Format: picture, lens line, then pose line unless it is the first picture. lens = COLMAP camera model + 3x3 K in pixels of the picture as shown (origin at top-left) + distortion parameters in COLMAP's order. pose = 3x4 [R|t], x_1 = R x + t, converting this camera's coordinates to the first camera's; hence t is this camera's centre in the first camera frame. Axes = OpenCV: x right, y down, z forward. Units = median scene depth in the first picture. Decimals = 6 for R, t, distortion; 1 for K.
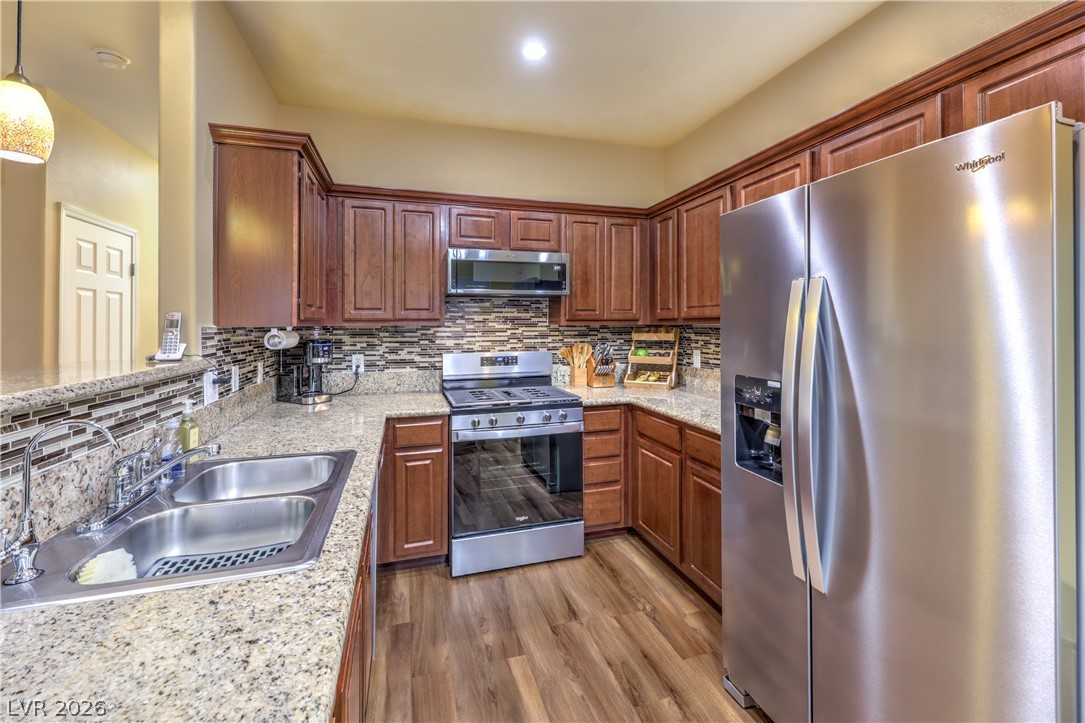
lens RADIAL K [[446.0, 0, 543.4], [0, 446.0, 322.2], [0, 0, 1]] dist [-0.004587, 0.000047]
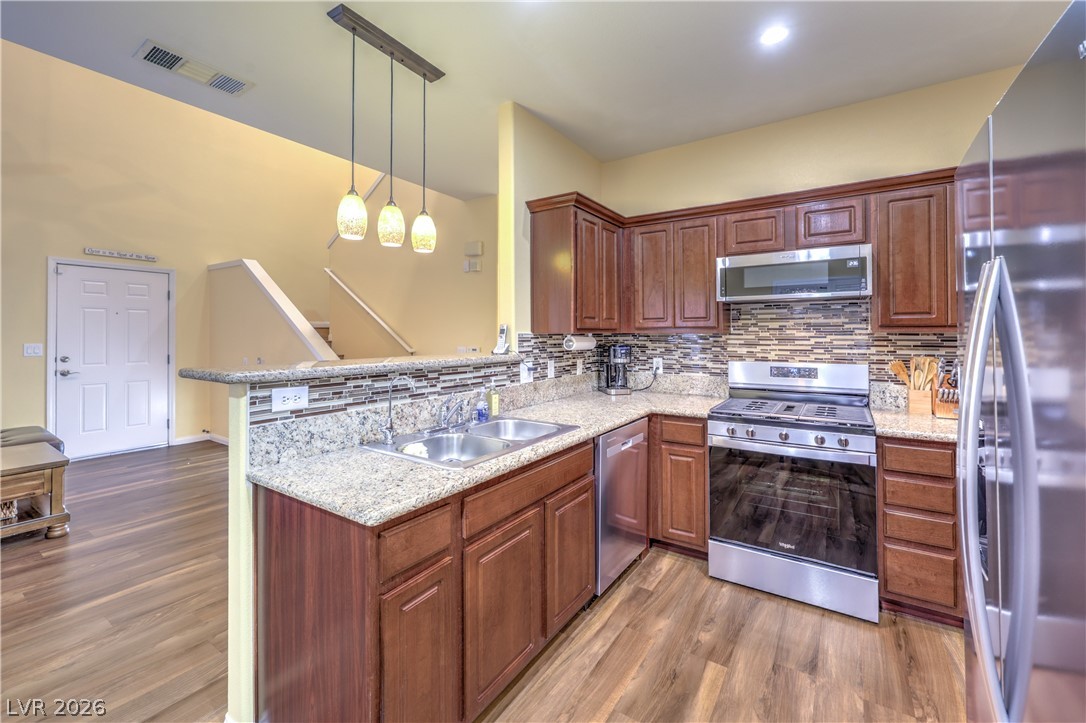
lens RADIAL K [[446.4, 0, 555.6], [0, 446.4, 329.2], [0, 0, 1]] dist [-0.004587, 0.000047]
pose [[0.642569, -0.004924, -0.766212, 0.349792], [0.003481, 0.999988, -0.003508, 0.000969], [0.766220, -0.000413, 0.642579, 0.057316]]
